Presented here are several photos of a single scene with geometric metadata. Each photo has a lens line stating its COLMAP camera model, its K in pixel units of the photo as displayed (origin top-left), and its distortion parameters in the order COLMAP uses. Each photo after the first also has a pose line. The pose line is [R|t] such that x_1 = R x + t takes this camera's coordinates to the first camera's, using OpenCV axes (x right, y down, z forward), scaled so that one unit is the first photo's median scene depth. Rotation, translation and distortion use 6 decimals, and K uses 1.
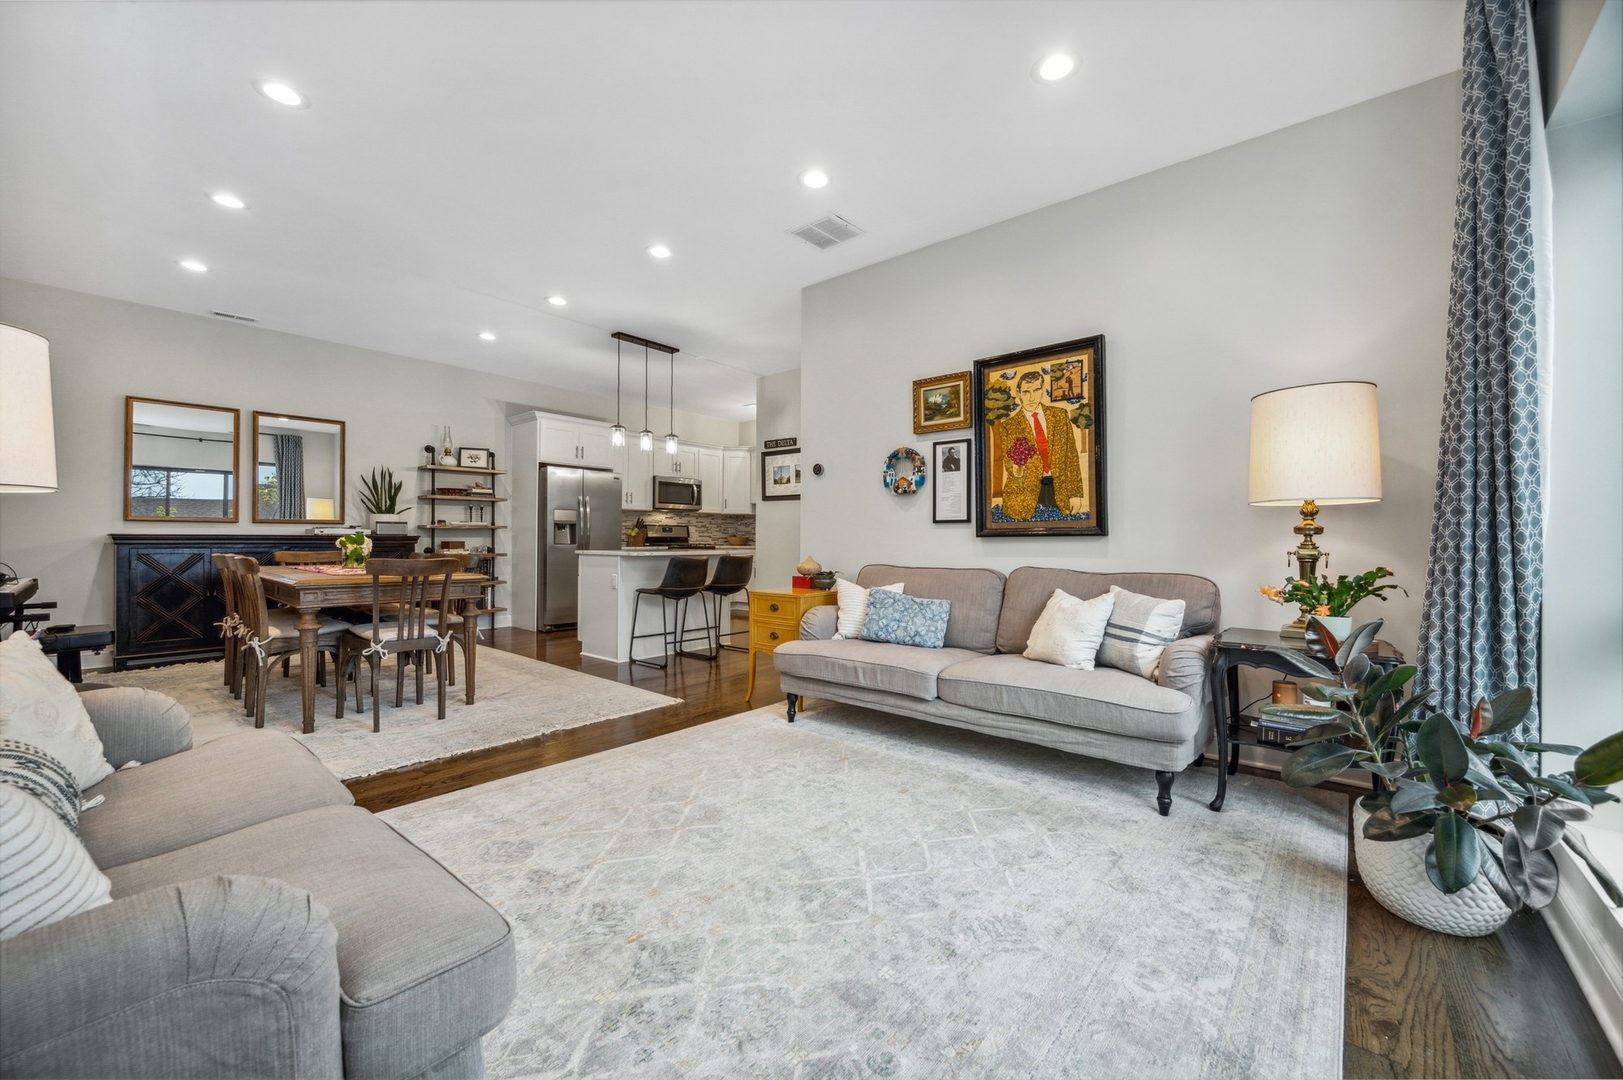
lens RADIAL K [[637.3, 0, 805.2], [0, 637.3, 536.5], [0, 0, 1]] dist [-0.001524, 0.000548]
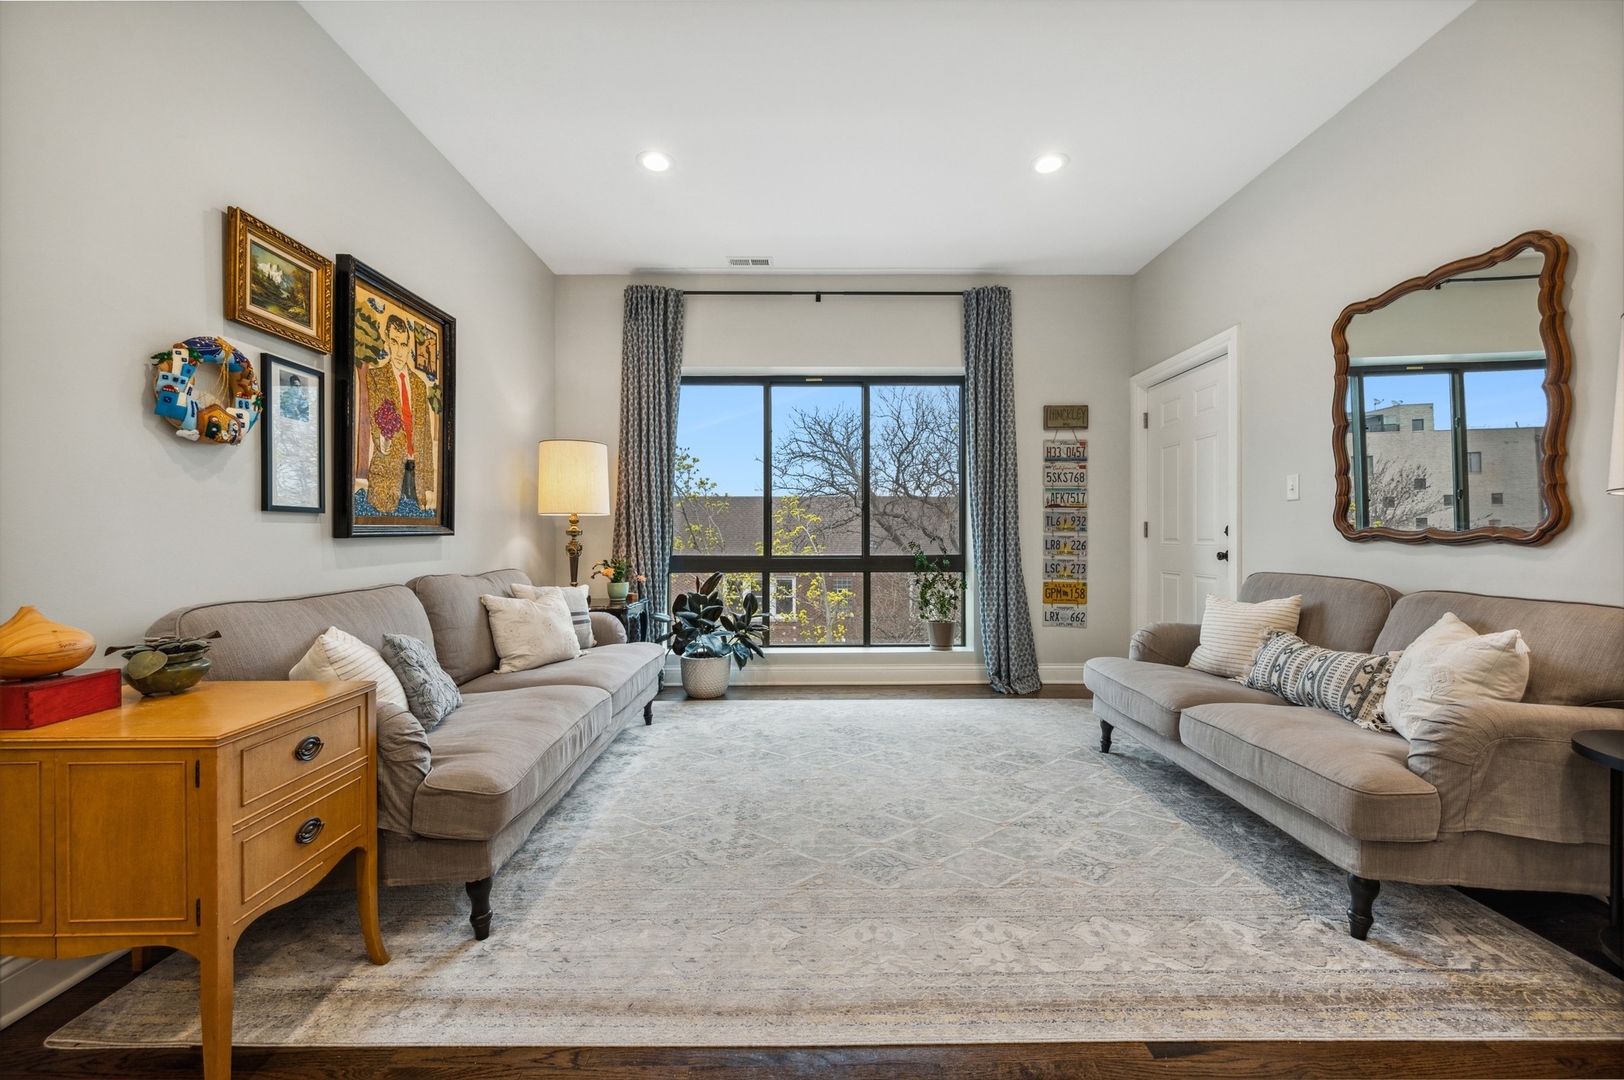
lens RADIAL K [[637.7, 0, 811.6], [0, 637.7, 538.3], [0, 0, 1]] dist [-0.001524, 0.000548]
pose [[-0.662492, -0.007393, 0.749032, -0.462441], [-0.005944, 0.999972, 0.004613, -0.003810], [-0.749045, -0.001396, -0.662517, 0.985526]]
